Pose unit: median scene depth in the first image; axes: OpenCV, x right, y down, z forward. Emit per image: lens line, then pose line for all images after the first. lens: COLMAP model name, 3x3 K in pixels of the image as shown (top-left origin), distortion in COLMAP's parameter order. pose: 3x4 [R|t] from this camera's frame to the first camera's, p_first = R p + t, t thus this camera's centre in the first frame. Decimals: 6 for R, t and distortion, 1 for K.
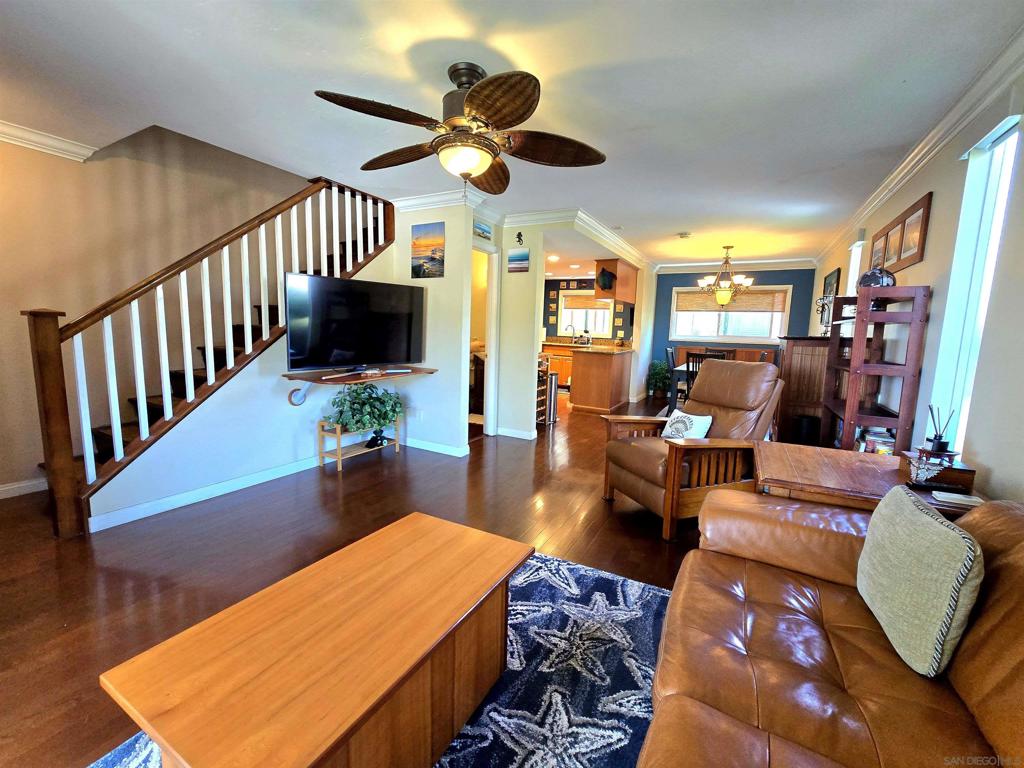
lens RADIAL K [[419.1, 0, 513.1], [0, 419.1, 379.3], [0, 0, 1]] dist [-0.003167, 0.000327]
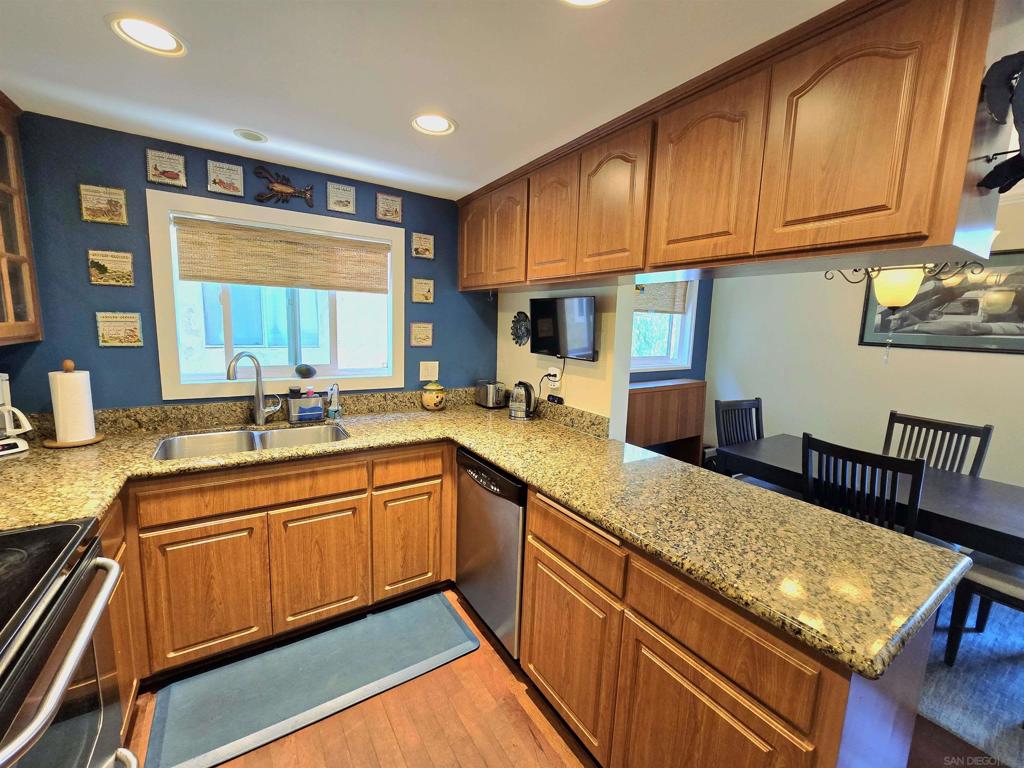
lens RADIAL K [[419.1, 0, 513.1], [0, 419.1, 379.3], [0, 0, 1]] dist [-0.003167, 0.000327]
pose [[0.467380, -0.137478, 0.873301, 0.001178], [0.093523, 0.989980, 0.105794, -0.499613], [-0.879096, 0.032228, 0.475555, 3.019727]]
